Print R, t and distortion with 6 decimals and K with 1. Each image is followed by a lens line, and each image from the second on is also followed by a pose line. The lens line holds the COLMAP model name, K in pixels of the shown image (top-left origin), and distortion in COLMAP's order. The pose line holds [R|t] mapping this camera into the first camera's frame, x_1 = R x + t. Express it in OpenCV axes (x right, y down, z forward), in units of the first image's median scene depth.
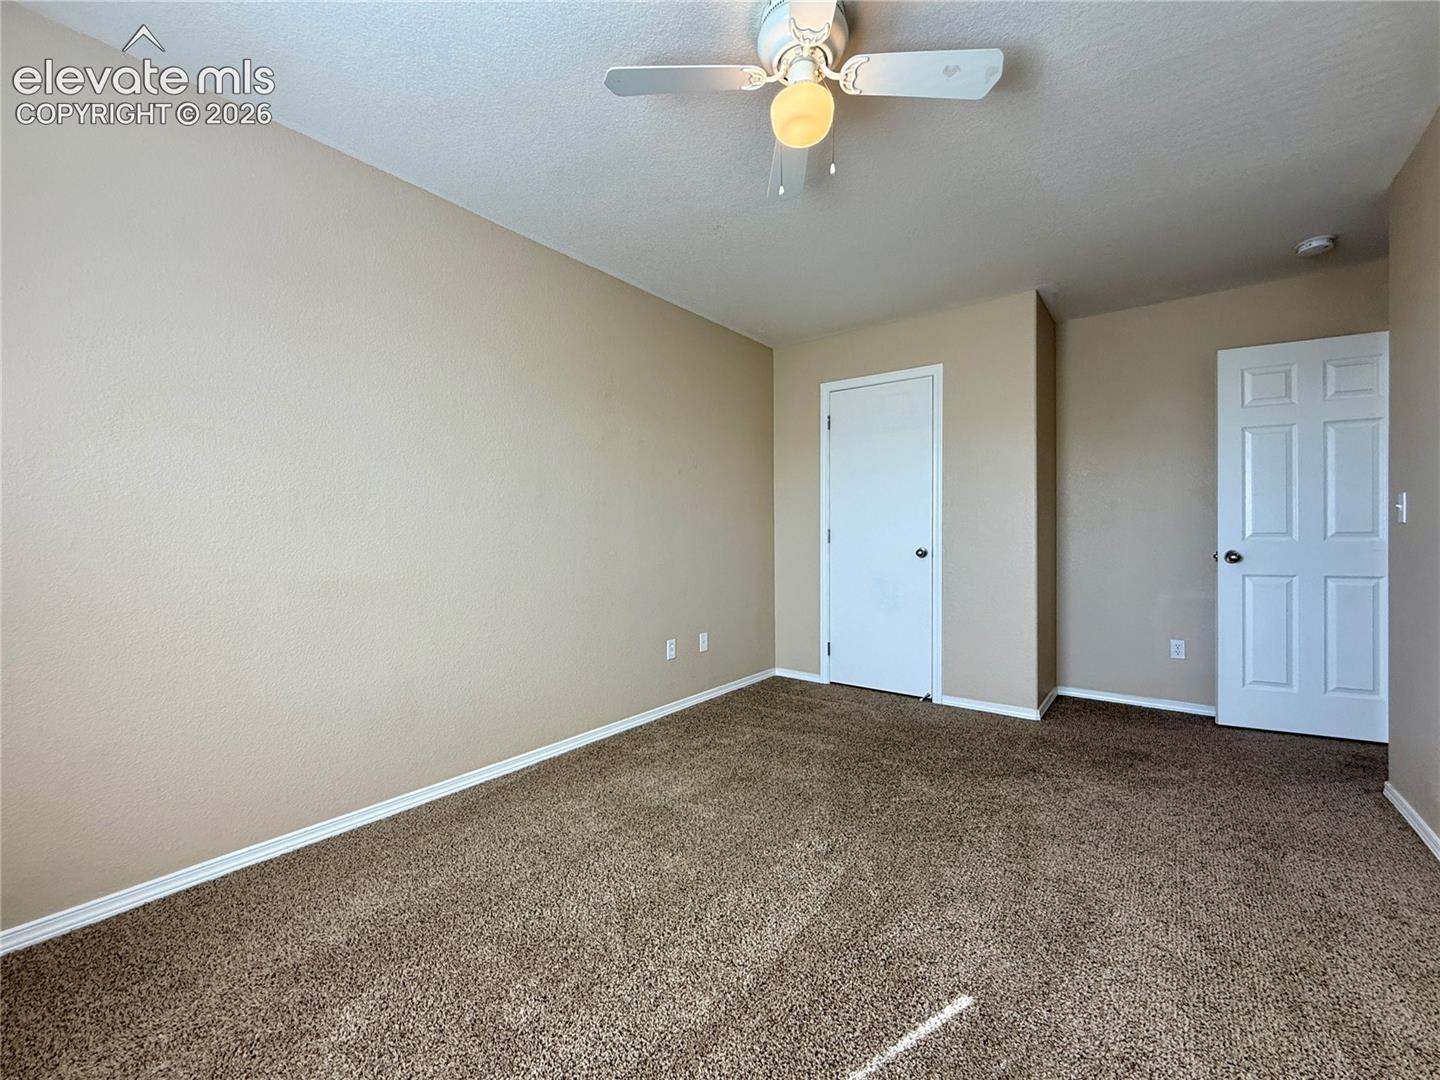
lens RADIAL K [[586.0, 0, 723.3], [0, 586.0, 536.4], [0, 0, 1]] dist [0.000059, -0.000126]
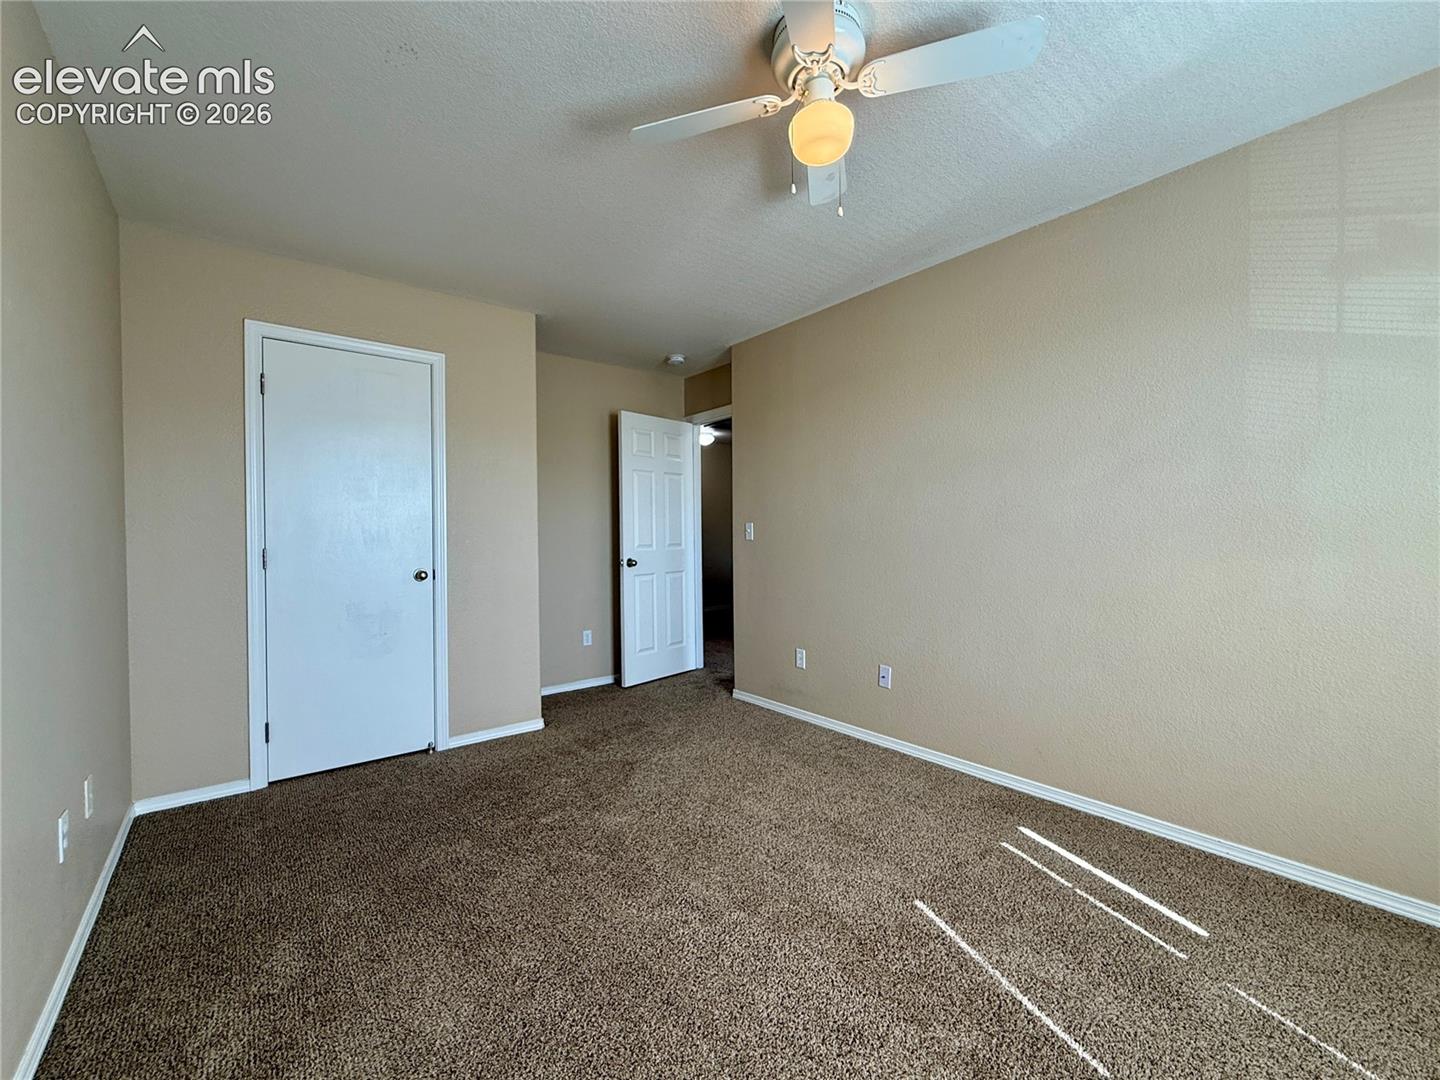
lens RADIAL K [[586.0, 0, 723.1], [0, 586.0, 537.2], [0, 0, 1]] dist [0.000059, -0.000126]
pose [[0.255890, -0.003303, 0.966700, -0.383512], [0.012975, 0.999916, -0.000018, -0.021464], [-0.966619, 0.012547, 0.255911, 0.413621]]
